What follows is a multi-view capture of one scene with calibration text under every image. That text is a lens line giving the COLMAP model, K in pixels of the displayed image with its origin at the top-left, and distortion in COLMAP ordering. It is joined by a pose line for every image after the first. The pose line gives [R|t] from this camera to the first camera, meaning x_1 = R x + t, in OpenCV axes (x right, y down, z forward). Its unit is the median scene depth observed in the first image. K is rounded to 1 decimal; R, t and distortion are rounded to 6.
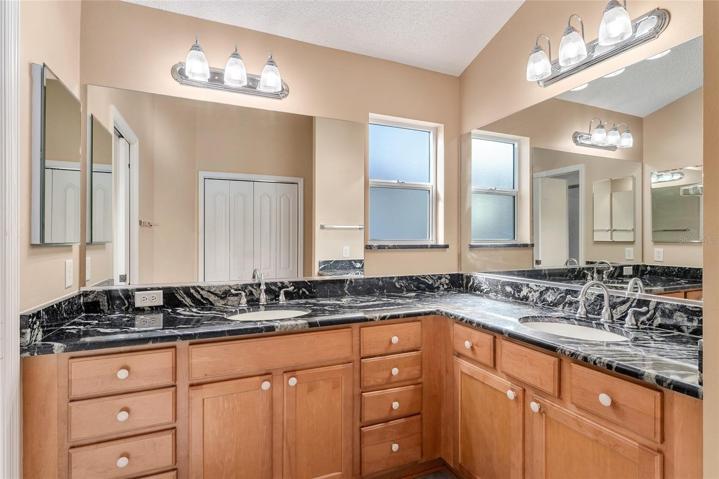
lens RADIAL K [[349.6, 0, 358.9], [0, 349.6, 236.3], [0, 0, 1]] dist [-0.000461, -0.000350]
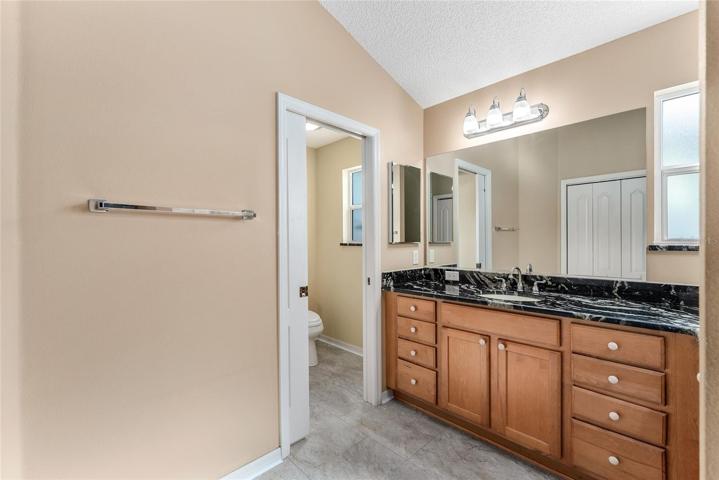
lens RADIAL K [[290.2, 0, 363.0], [0, 290.2, 239.2], [0, 0, 1]] dist [0.001158, -0.000019]
pose [[0.389403, -0.007720, -0.921035, 0.514445], [0.014703, 0.999890, -0.002164, 0.000424], [0.920950, -0.012699, 0.389473, 0.075354]]
